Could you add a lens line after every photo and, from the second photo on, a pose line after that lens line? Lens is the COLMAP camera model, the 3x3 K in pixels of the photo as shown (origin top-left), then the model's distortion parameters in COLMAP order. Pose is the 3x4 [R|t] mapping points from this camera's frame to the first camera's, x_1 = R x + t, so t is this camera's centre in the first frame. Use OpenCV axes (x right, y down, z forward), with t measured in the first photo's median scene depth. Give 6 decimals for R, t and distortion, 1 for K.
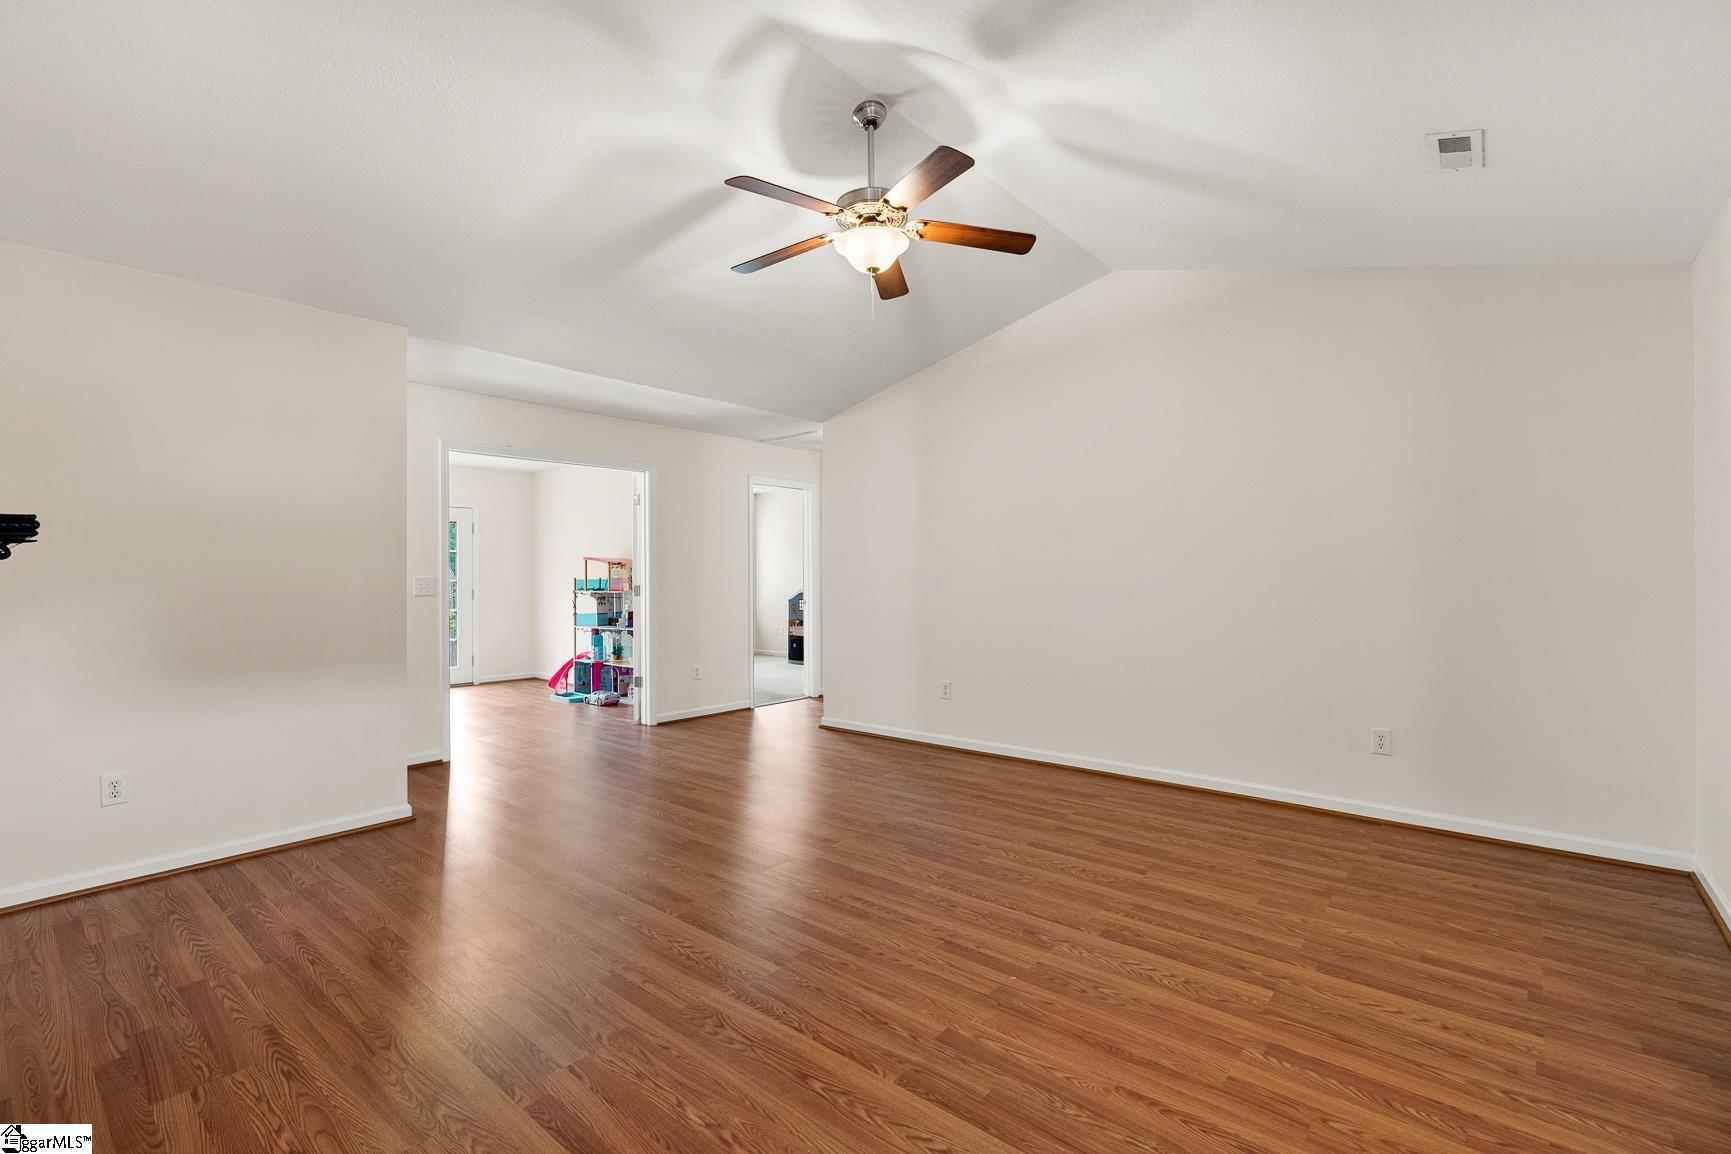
lens RADIAL K [[784.9, 0, 857.4], [0, 784.9, 569.5], [0, 0, 1]] dist [-0.012070, 0.002687]
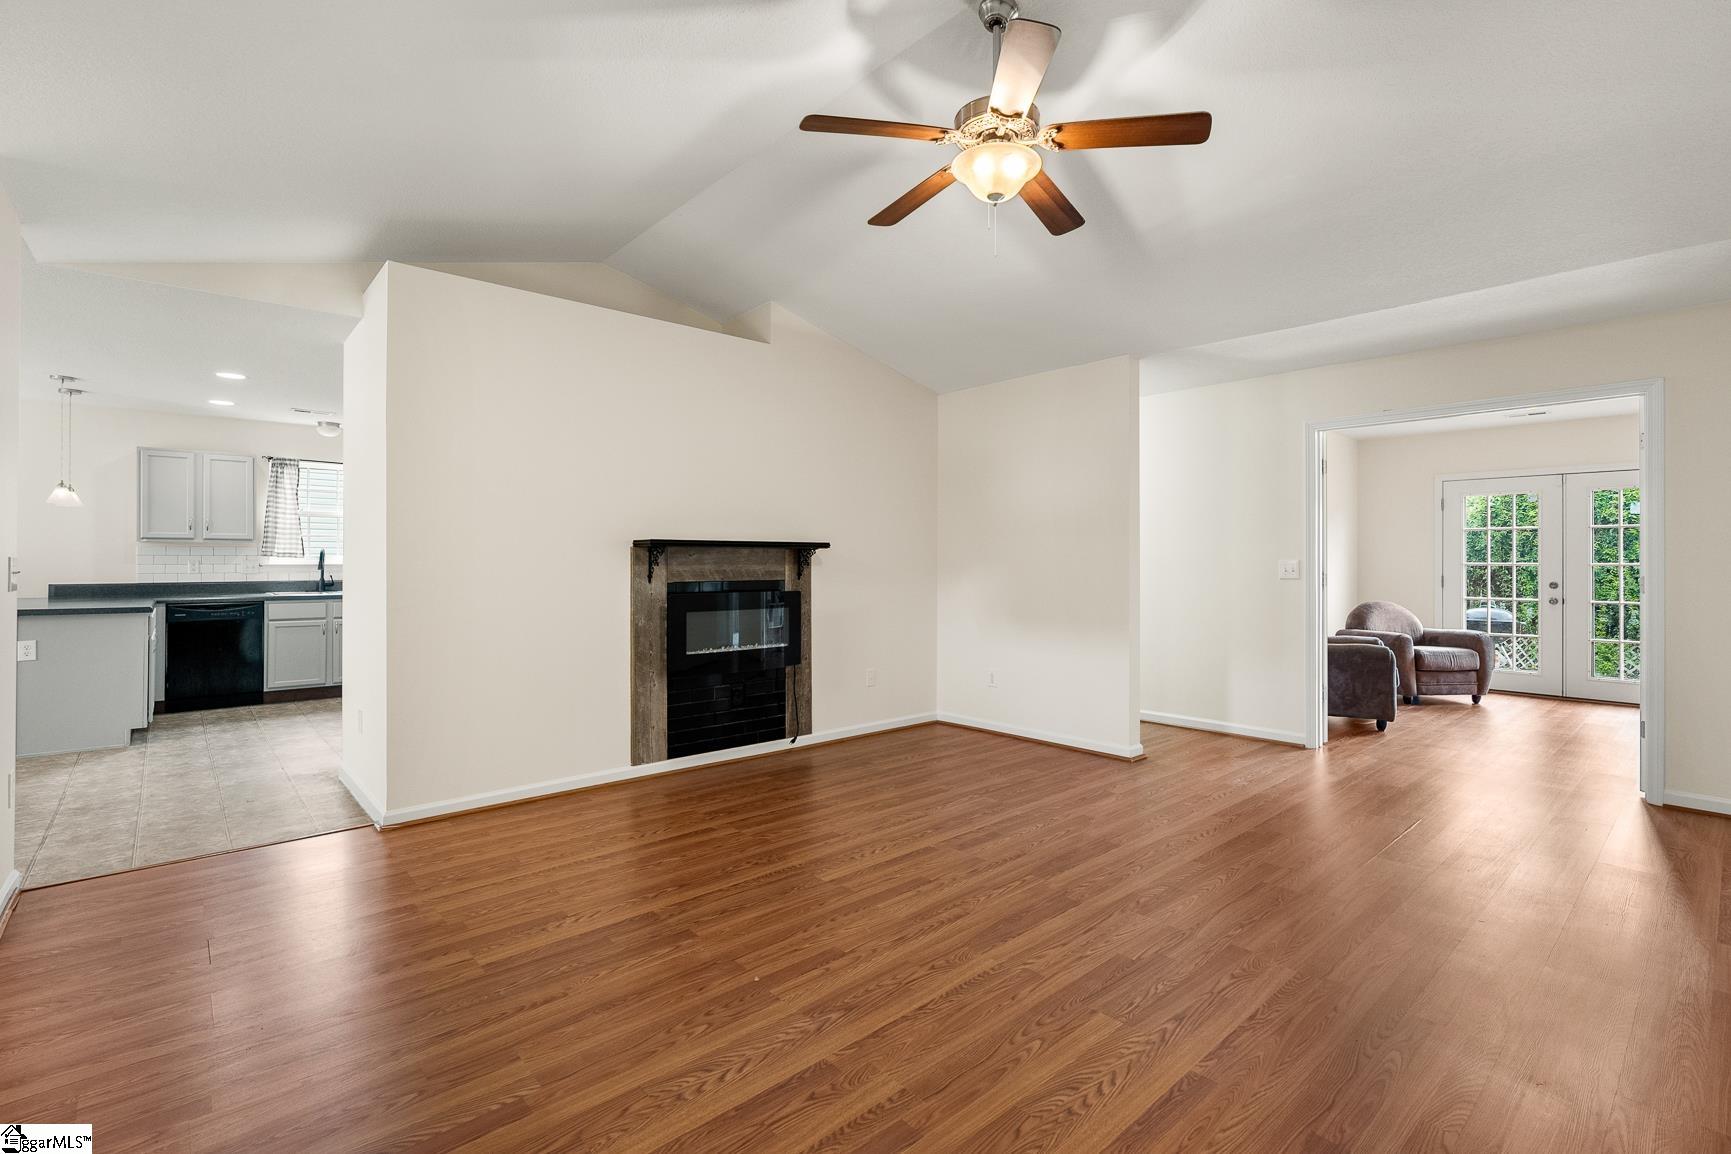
lens RADIAL K [[784.9, 0, 876.6], [0, 784.9, 559.1], [0, 0, 1]] dist [-0.012070, 0.002687]
pose [[-0.127735, 0.003100, -0.991803, 0.839941], [0.004773, 0.999985, 0.002510, 0.003544], [0.991797, -0.004413, -0.127748, 0.943872]]
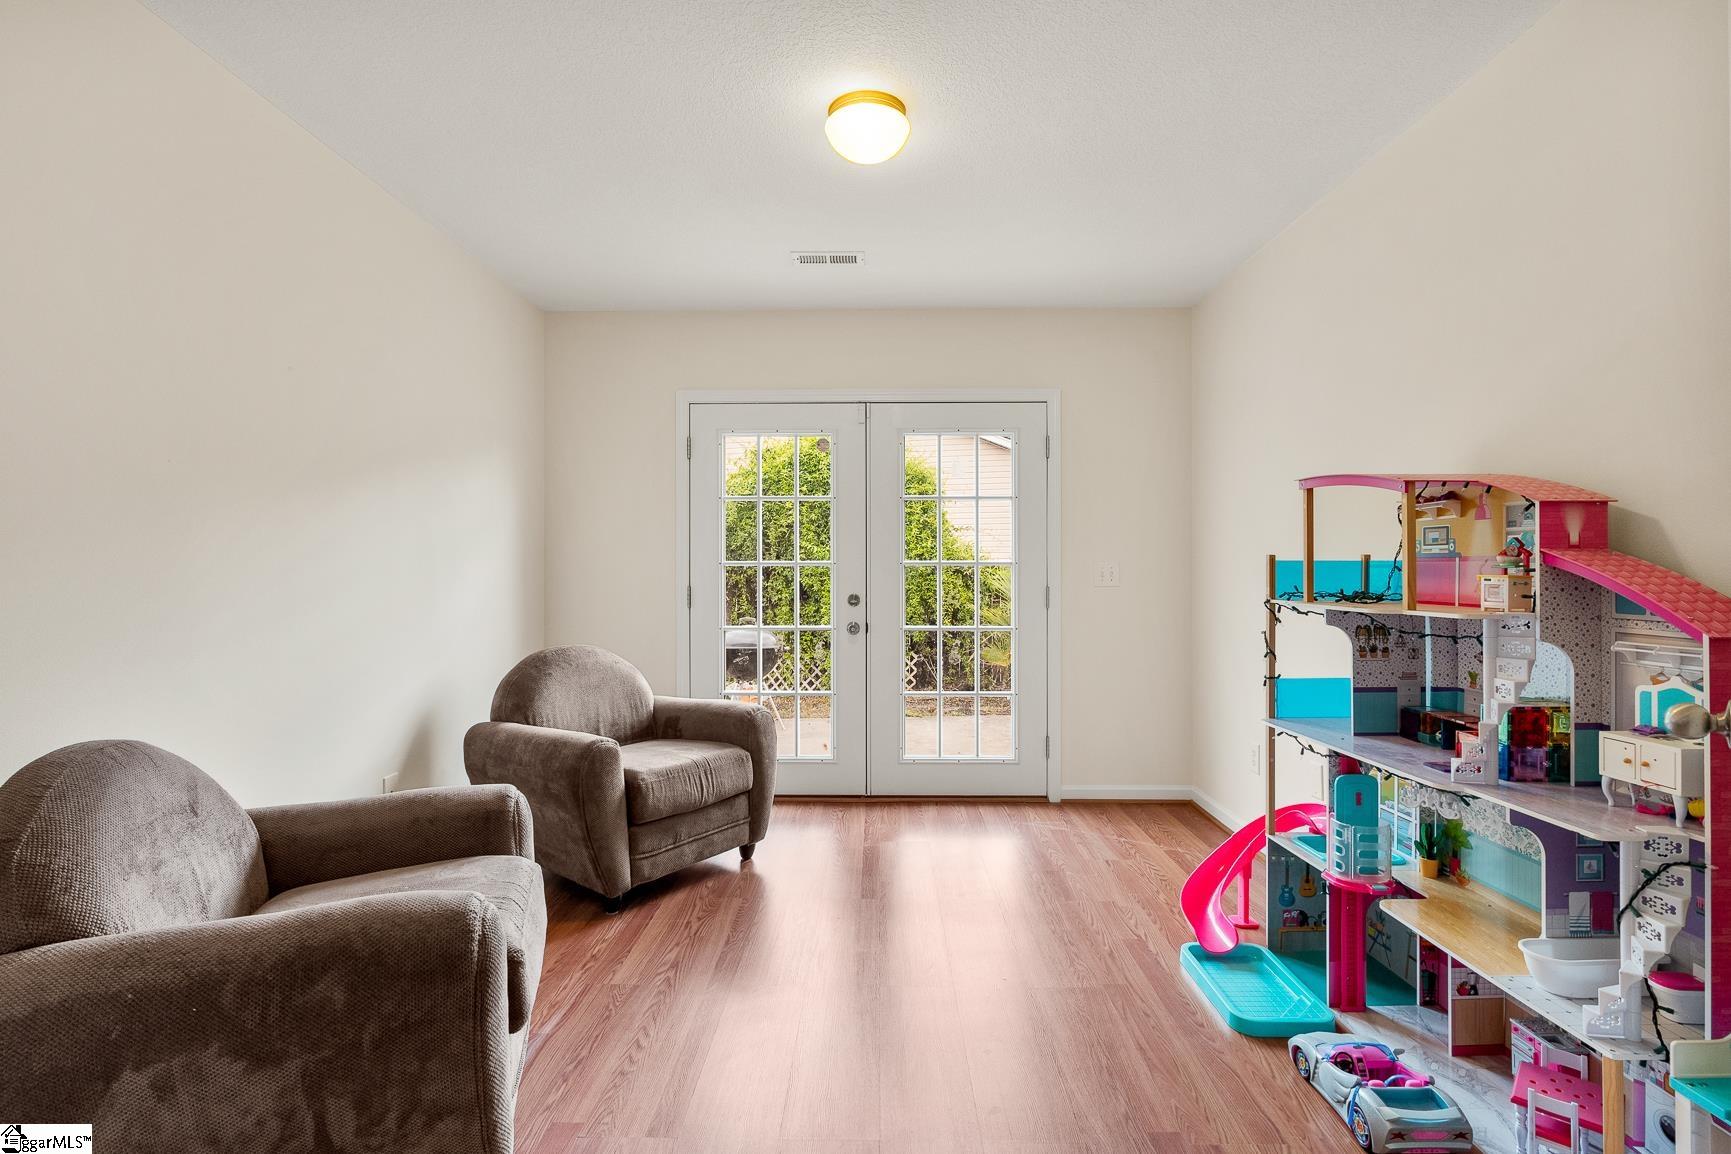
lens RADIAL K [[837.8, 0, 875.1], [0, 837.8, 571.7], [0, 0, 1]] dist [-0.005796, 0.001483]
pose [[0.646754, 0.005571, -0.762678, -0.549835], [0.006597, 0.999895, 0.012898, 0.030216], [0.762670, -0.013373, 0.646650, 1.725722]]
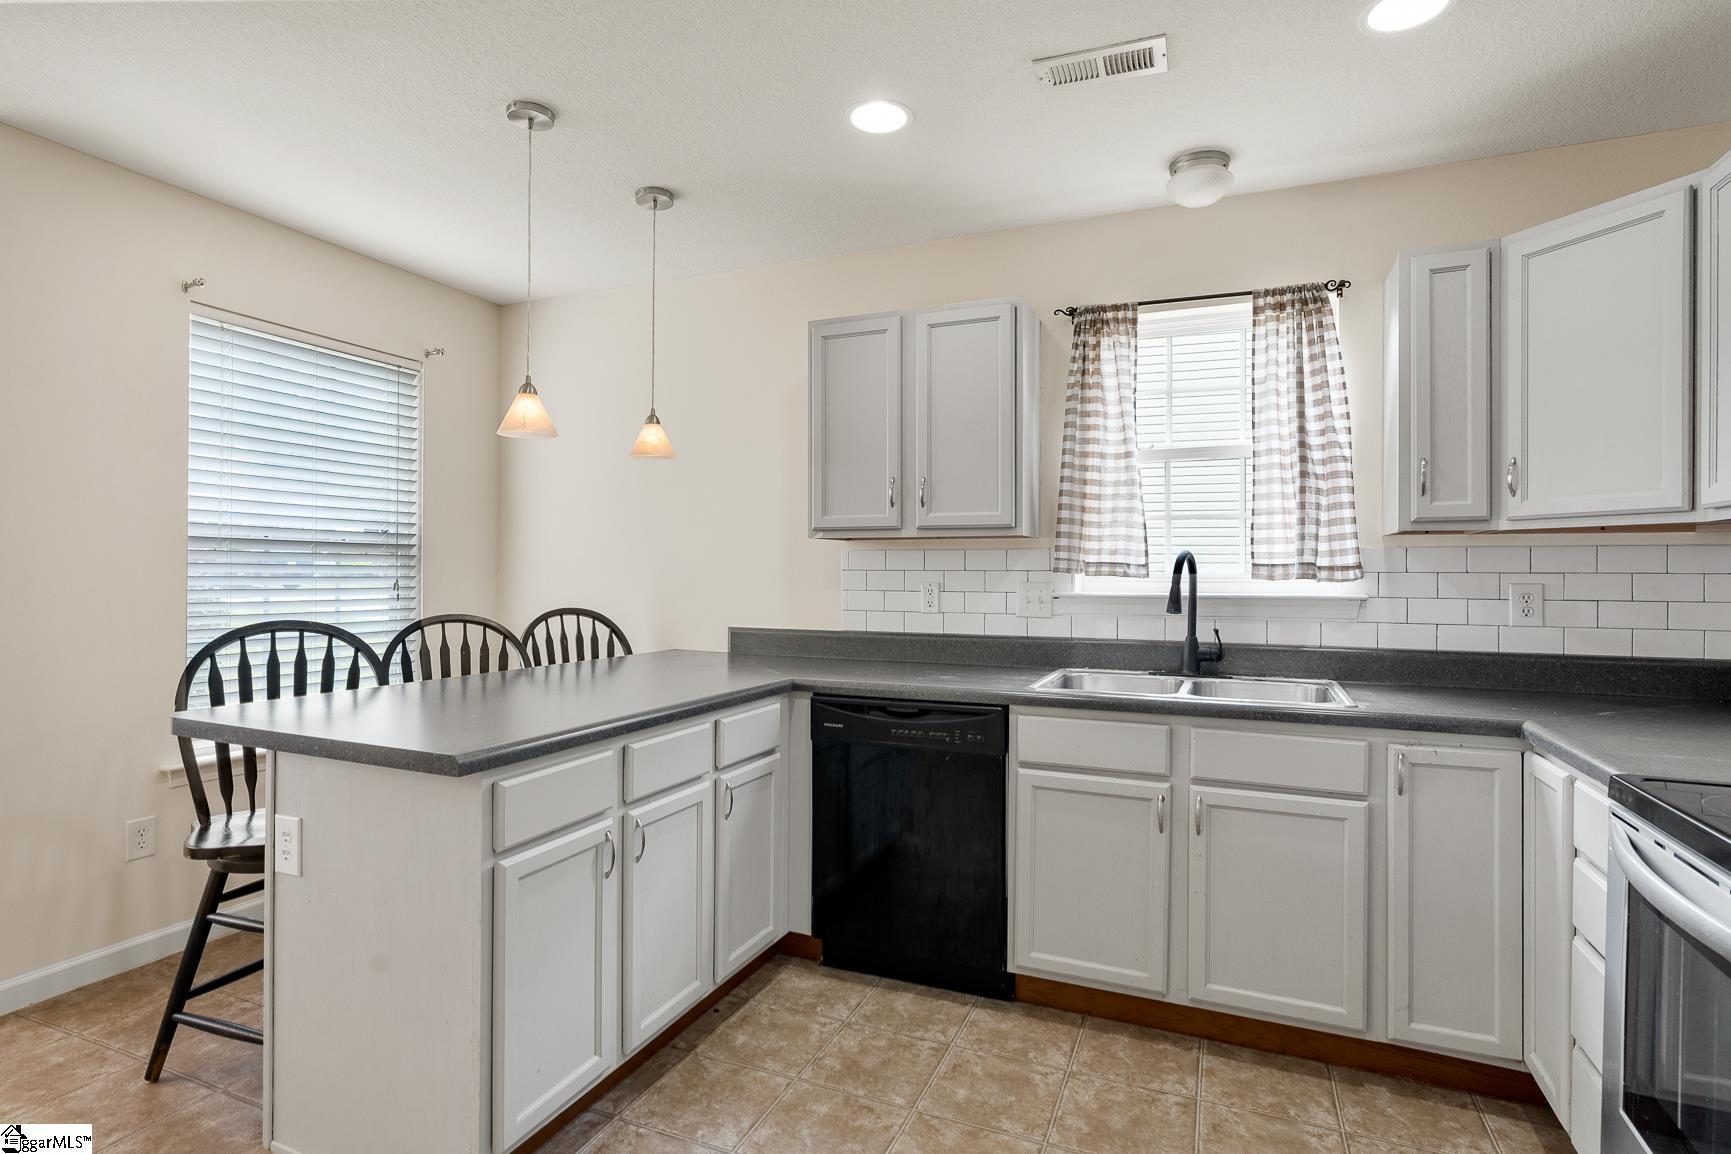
lens RADIAL K [[882.3, 0, 872.2], [0, 882.3, 570.6], [0, 0, 1]] dist [-0.004325, -0.000386]
pose [[-0.951954, -0.002094, -0.306234, -0.660349], [0.001283, 0.999941, -0.010824, 0.000703], [0.306238, -0.010696, -0.951895, -0.227114]]
